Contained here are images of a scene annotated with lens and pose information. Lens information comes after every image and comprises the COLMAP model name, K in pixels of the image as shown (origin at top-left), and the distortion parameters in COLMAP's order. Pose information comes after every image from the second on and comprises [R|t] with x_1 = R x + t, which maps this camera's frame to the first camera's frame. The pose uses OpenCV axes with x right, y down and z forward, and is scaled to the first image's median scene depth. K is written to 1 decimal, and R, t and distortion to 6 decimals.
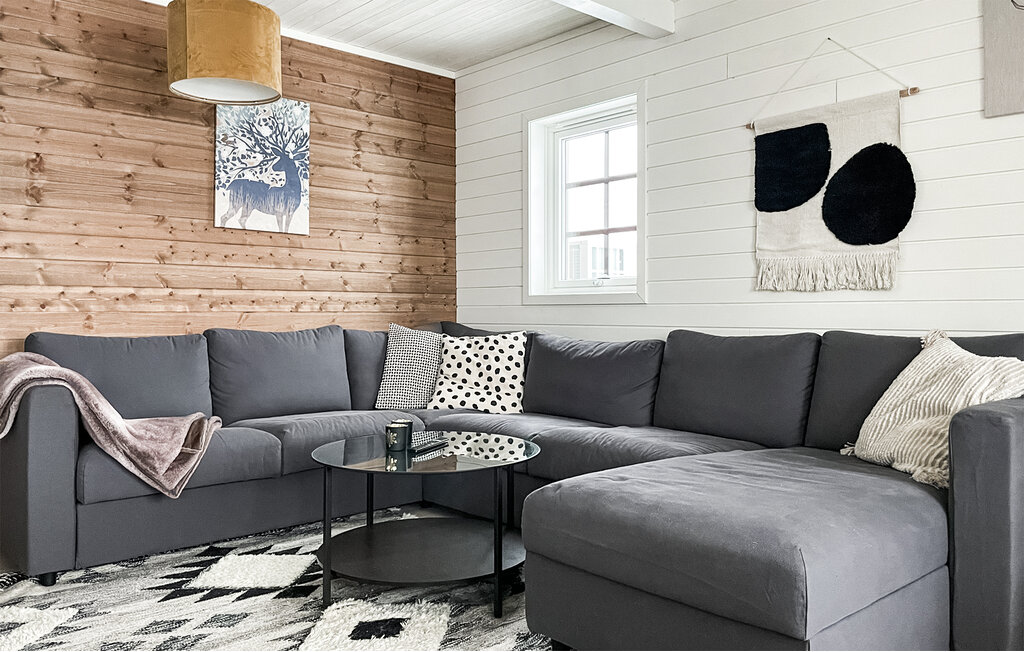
lens RADIAL K [[766.7, 0, 512.0], [0, 766.7, 326.0], [0, 0, 1]] dist [0.002583, -0.093968]
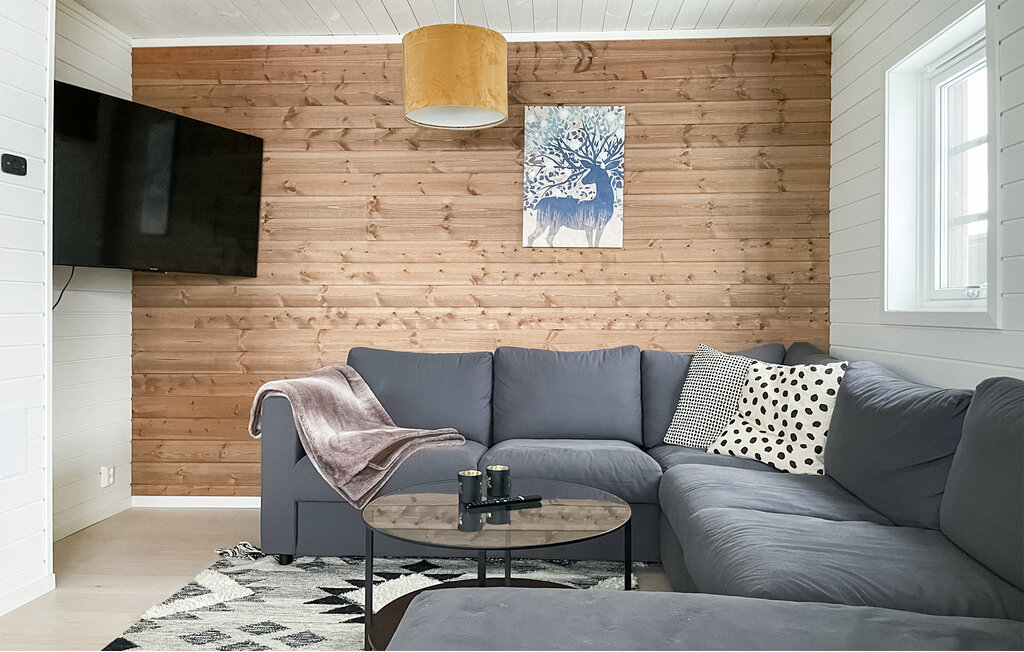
lens RADIAL K [[744.2, 0, 512.0], [0, 744.2, 326.0], [0, 0, 1]] dist [0.046483, -0.138379]
pose [[0.693077, 0.012888, -0.720748, 0.317531], [-0.011704, 0.999910, 0.006625, -0.029146], [0.720768, 0.003844, 0.693165, 0.288698]]
